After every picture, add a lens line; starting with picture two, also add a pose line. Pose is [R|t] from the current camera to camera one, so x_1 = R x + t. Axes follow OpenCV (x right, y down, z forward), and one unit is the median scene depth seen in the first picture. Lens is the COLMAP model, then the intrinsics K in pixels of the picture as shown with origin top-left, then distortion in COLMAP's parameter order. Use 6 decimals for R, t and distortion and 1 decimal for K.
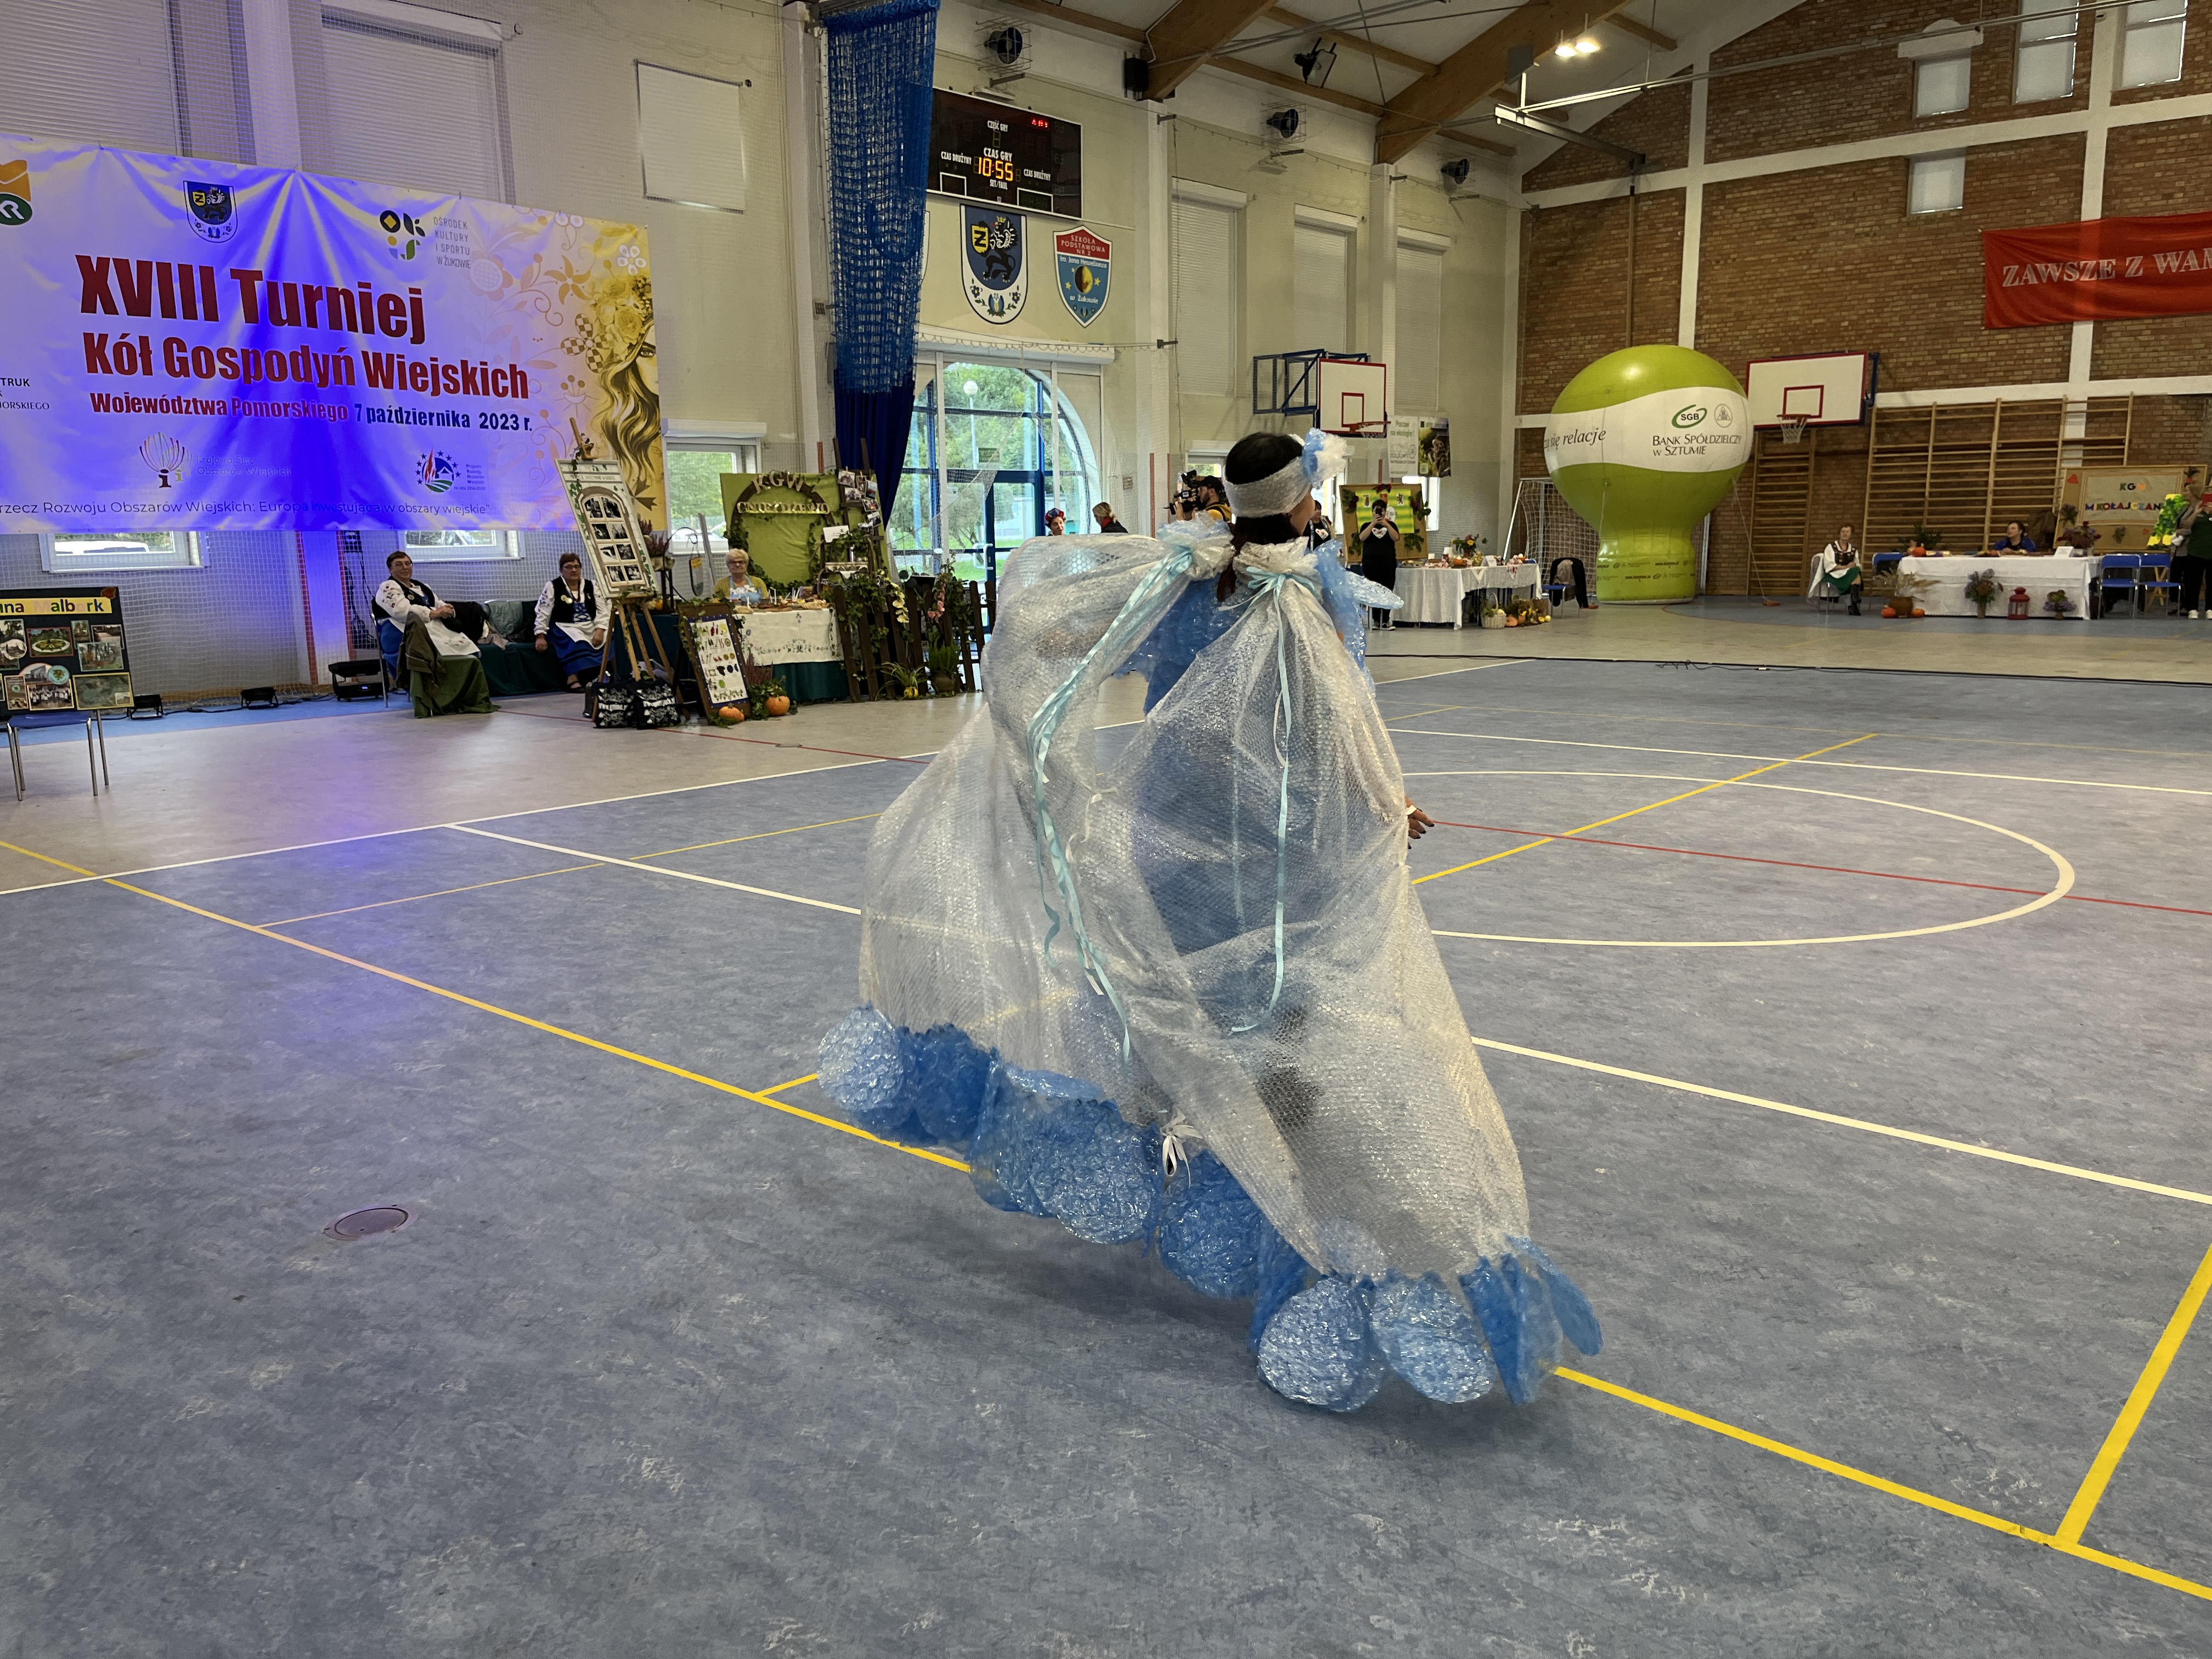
lens RADIAL K [[1688.8, 0, 1106.0], [0, 1688.8, 829.5], [0, 0, 1]] dist [0.052600, -0.062348]
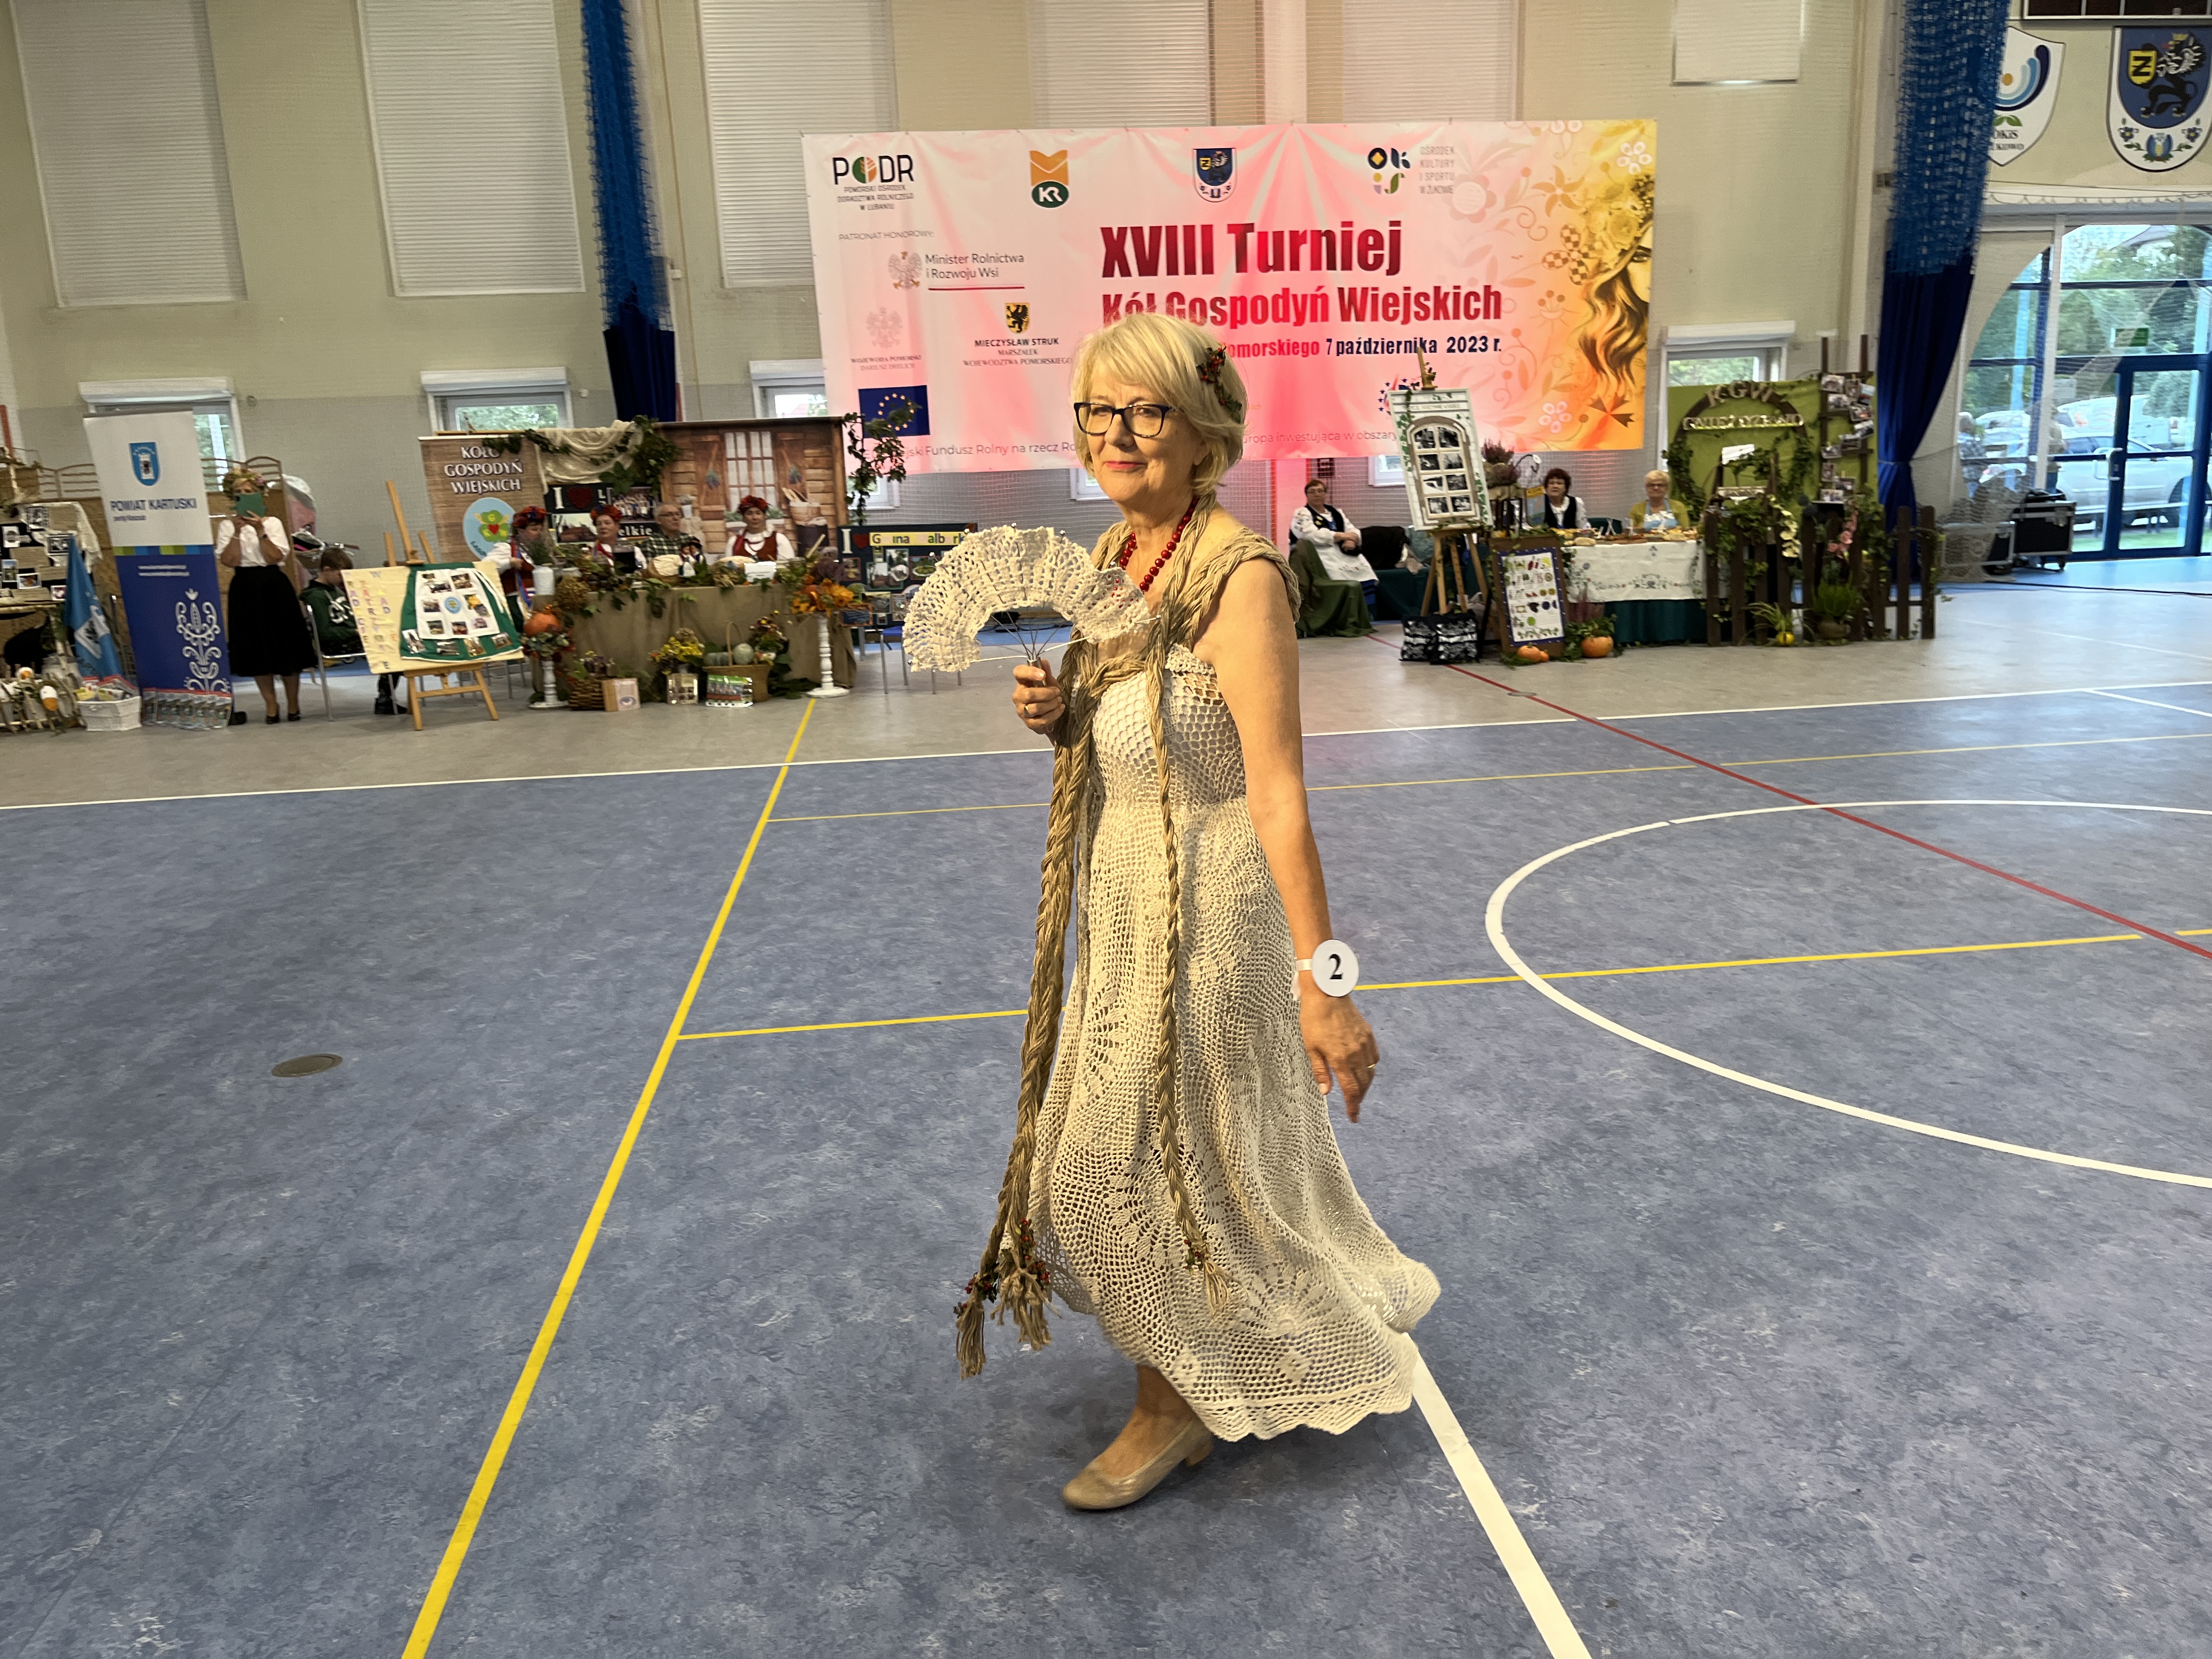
lens RADIAL K [[1677.2, 0, 1102.8], [0, 1677.2, 865.4], [0, 0, 1]] dist [0.048913, -0.074998]
pose [[0.732532, 0.149326, -0.664153, 0.216543], [-0.094557, 0.988506, 0.117960, -0.033845], [0.674134, -0.023609, 0.738232, 0.113674]]
